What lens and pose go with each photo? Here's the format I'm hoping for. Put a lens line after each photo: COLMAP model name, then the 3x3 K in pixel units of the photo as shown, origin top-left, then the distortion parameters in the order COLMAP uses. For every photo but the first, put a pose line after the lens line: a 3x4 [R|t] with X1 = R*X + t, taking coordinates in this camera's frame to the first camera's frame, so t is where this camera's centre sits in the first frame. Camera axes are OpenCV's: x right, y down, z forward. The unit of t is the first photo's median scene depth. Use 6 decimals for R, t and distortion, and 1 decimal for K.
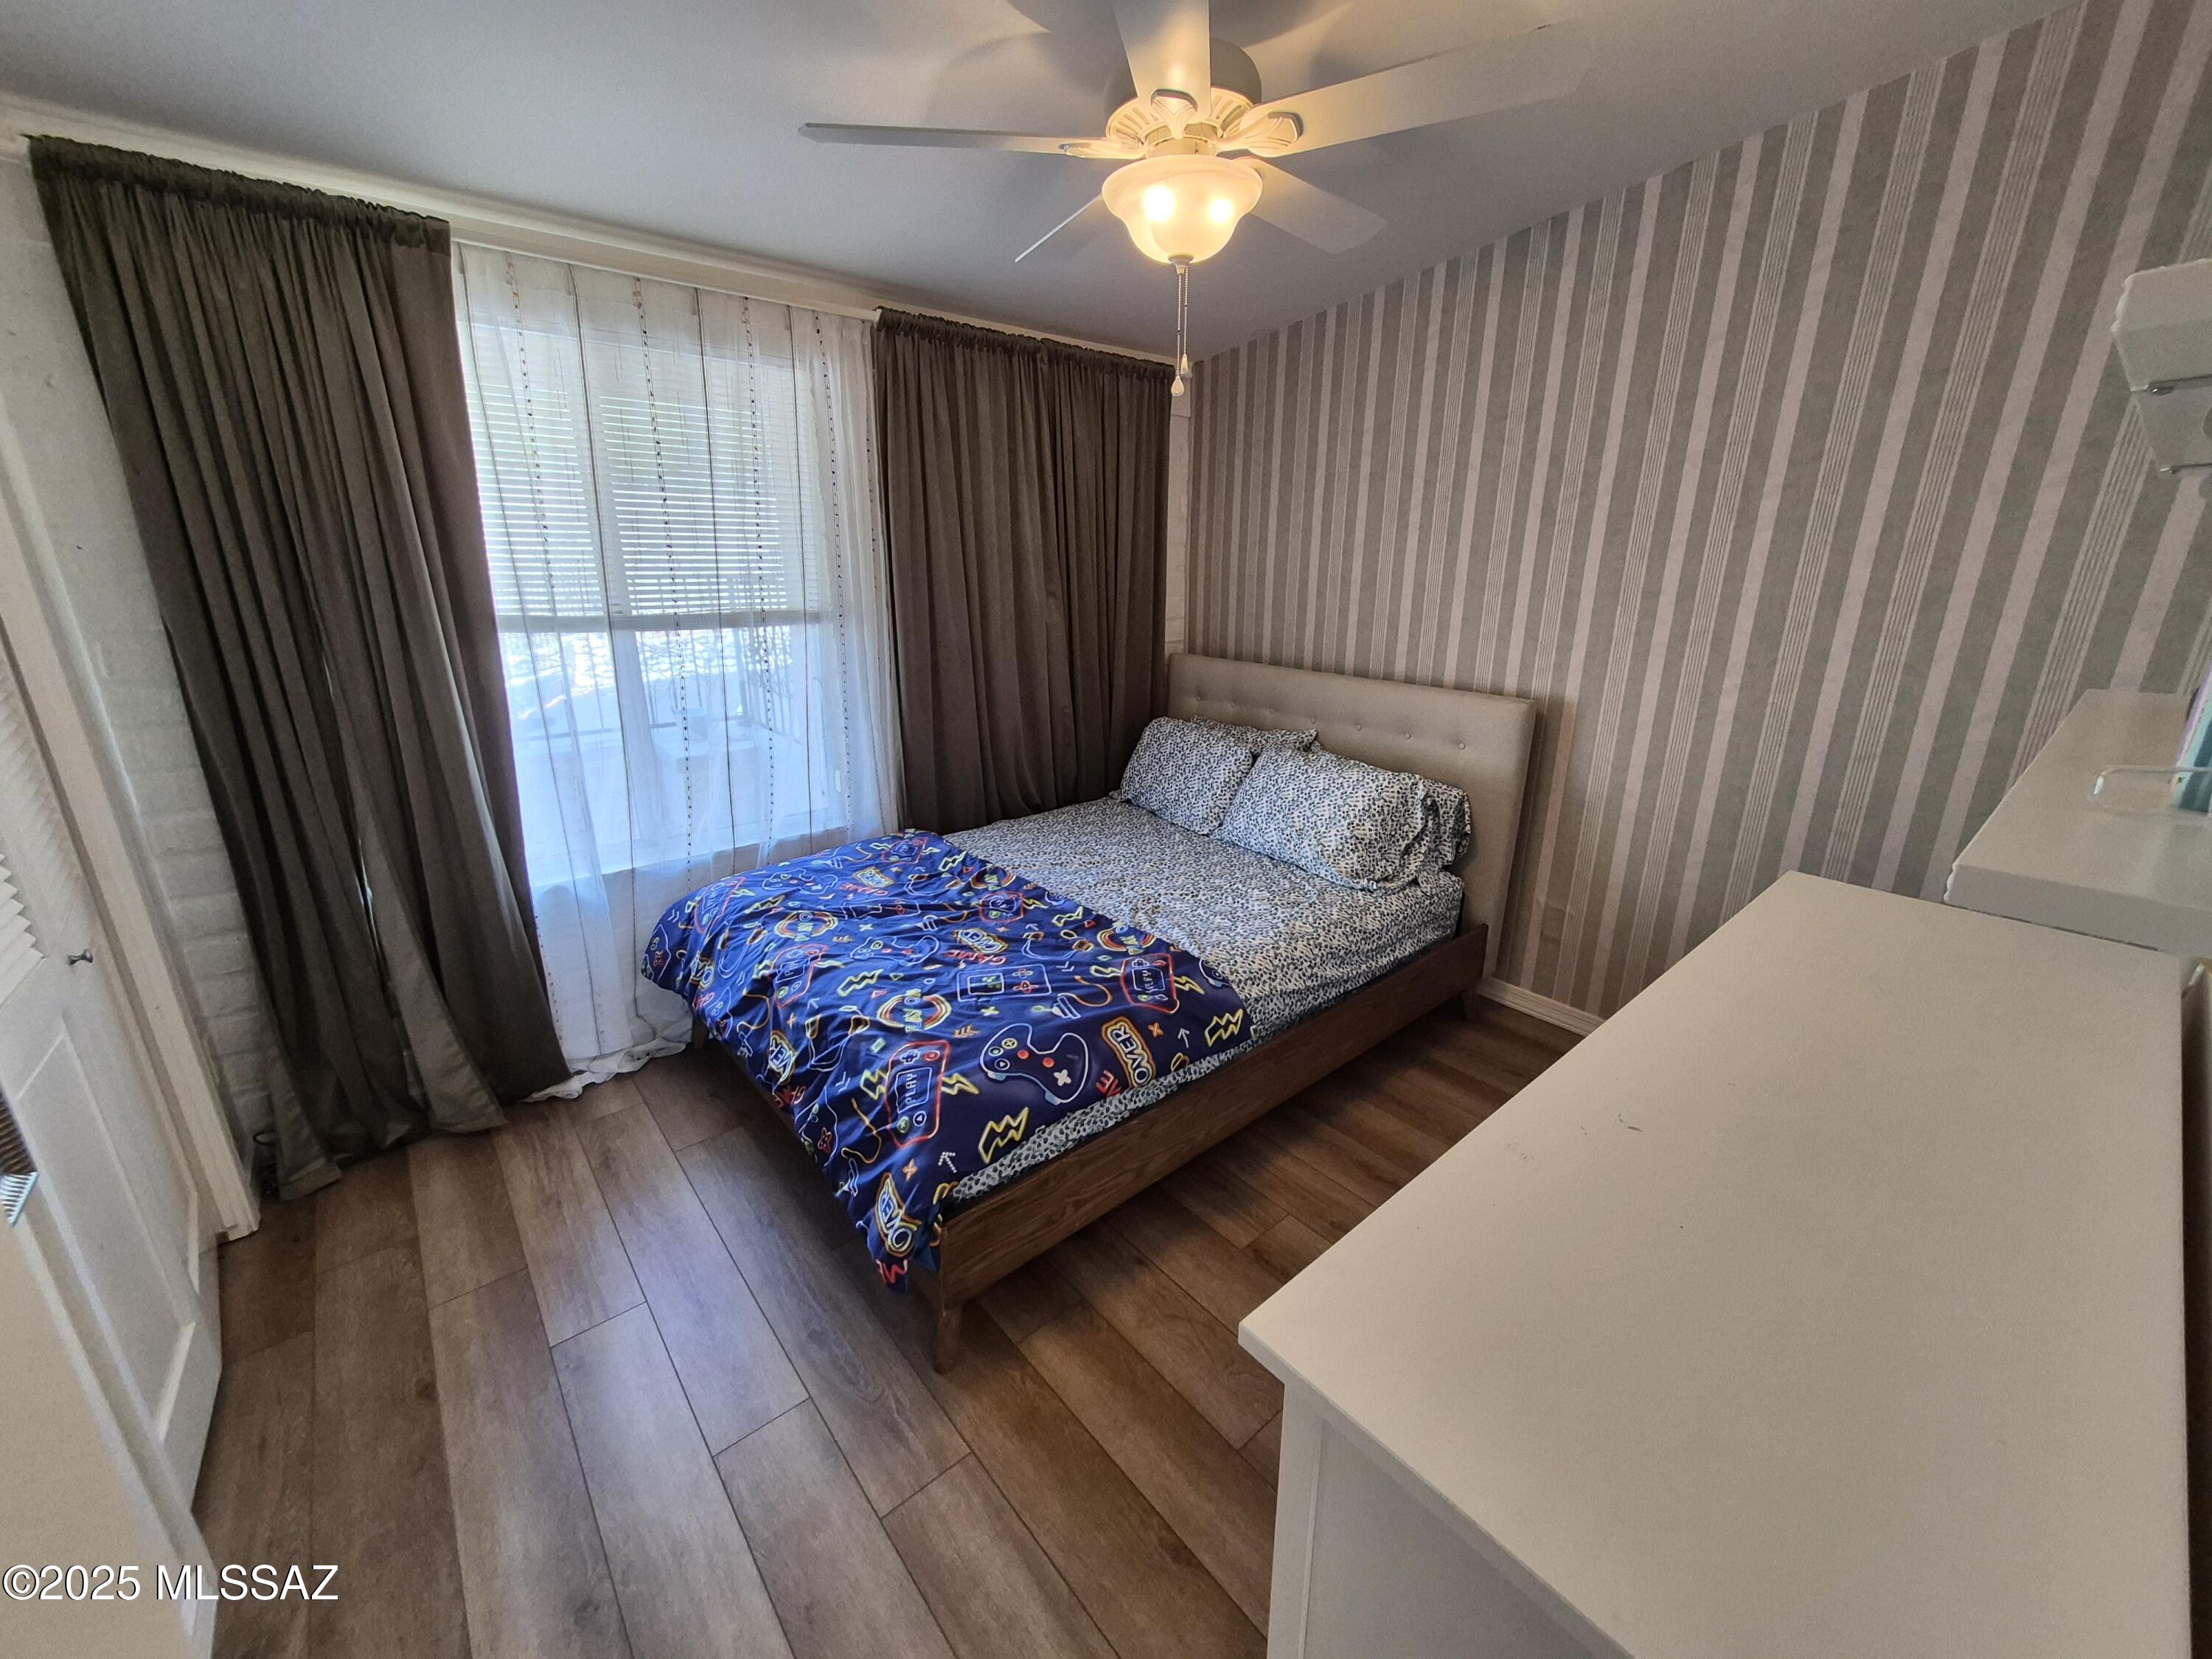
lens RADIAL K [[867.2, 0, 1151.4], [0, 867.2, 819.8], [0, 0, 1]] dist [0.004031, -0.001148]
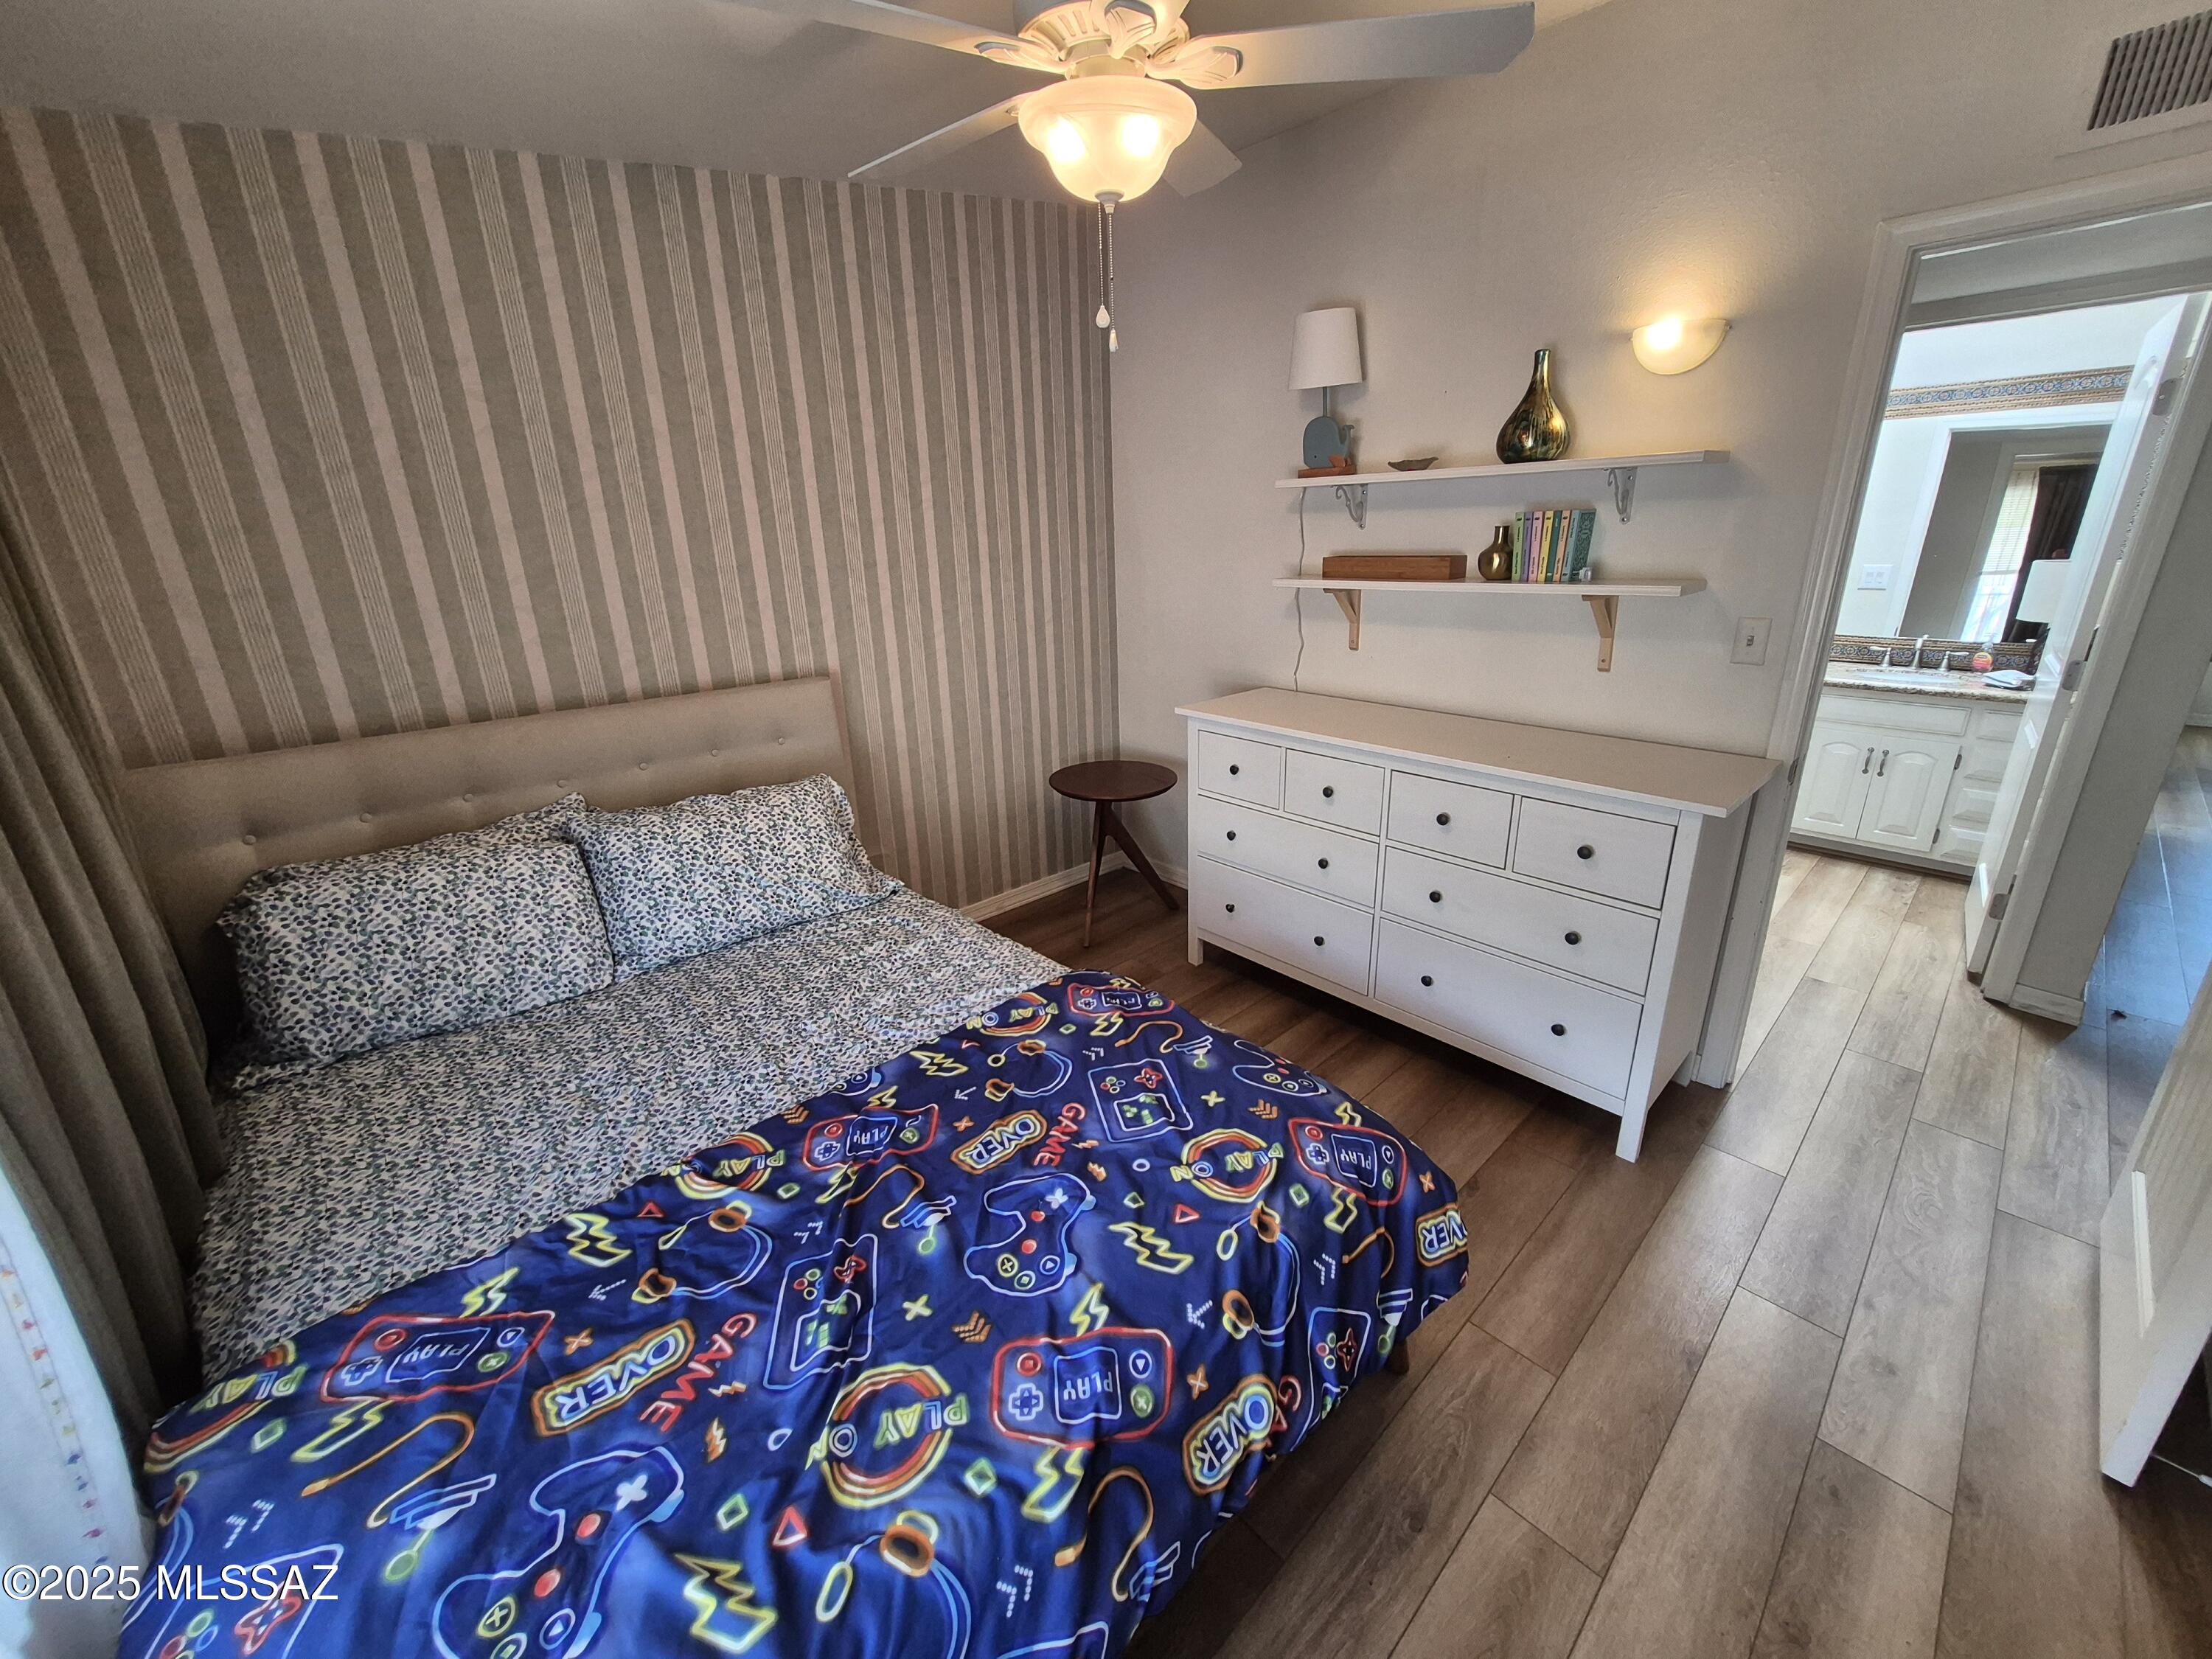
lens RADIAL K [[867.2, 0, 1111.1], [0, 867.2, 818.2], [0, 0, 1]] dist [0.004031, -0.001148]
pose [[-0.024299, -0.326955, 0.944727, -0.671772], [0.318245, 0.893315, 0.317348, -0.233058], [-0.947697, 0.308366, 0.082345, 0.733577]]
